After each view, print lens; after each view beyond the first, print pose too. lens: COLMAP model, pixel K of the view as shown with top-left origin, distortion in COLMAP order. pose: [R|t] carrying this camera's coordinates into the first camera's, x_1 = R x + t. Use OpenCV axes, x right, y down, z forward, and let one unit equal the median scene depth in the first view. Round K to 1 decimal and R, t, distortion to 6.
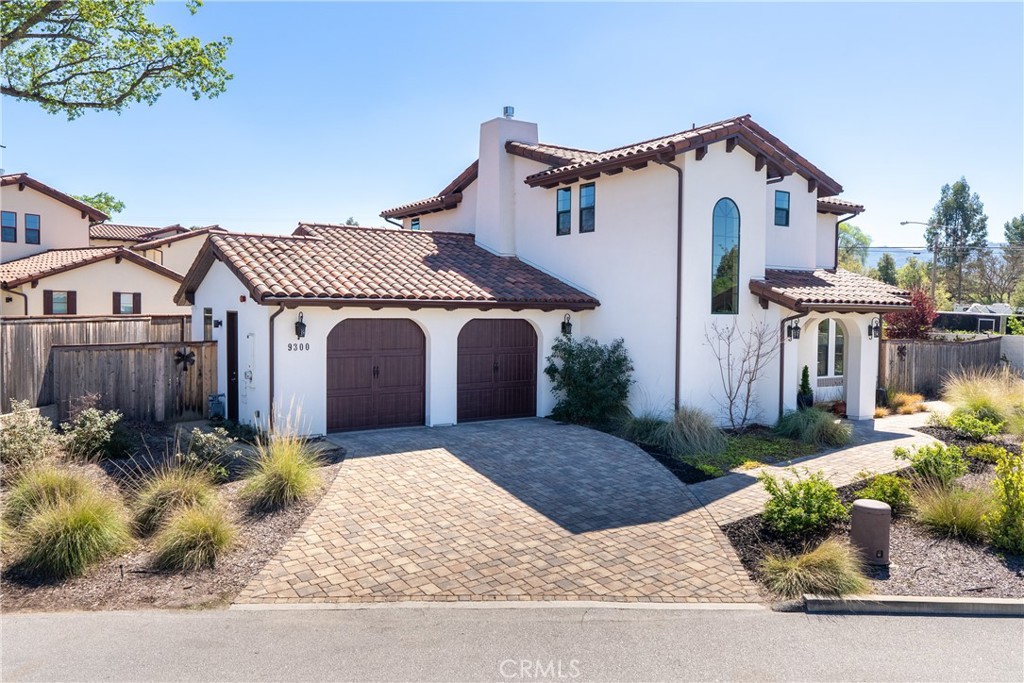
lens RADIAL K [[799.8, 0, 514.7], [0, 799.8, 335.1], [0, 0, 1]] dist [-0.000011, -0.002563]
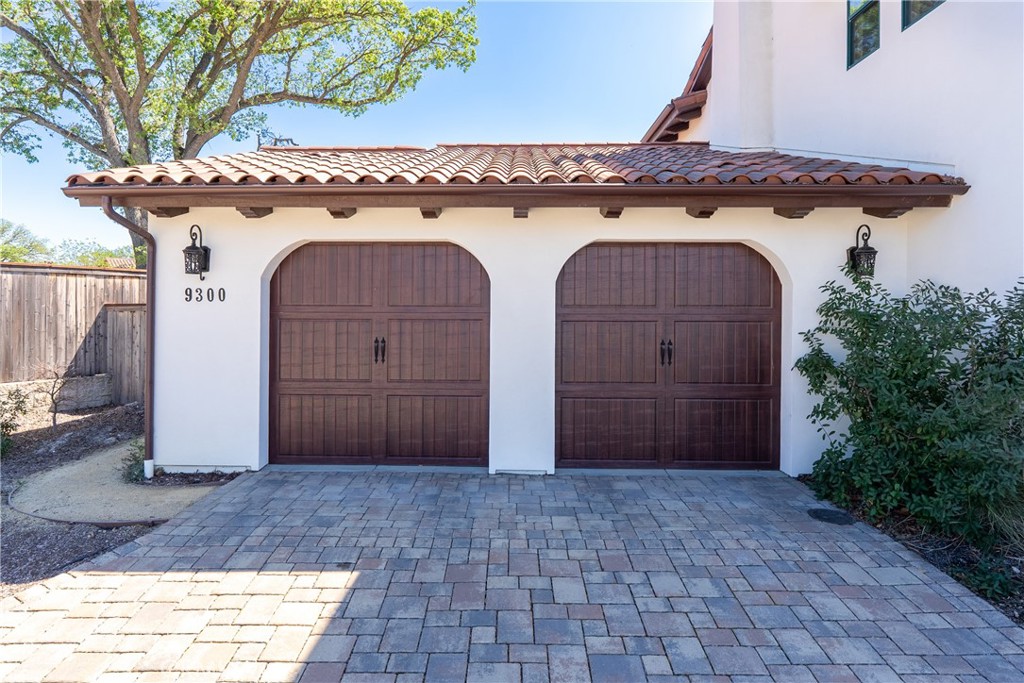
lens RADIAL K [[546.4, 0, 510.7], [0, 546.4, 310.3], [0, 0, 1]] dist [-0.011453, 0.000062]
pose [[0.808176, -0.007441, -0.588894, 0.086928], [-0.015343, 0.999315, -0.033684, 0.029106], [0.588741, 0.036258, 0.807508, 0.710156]]
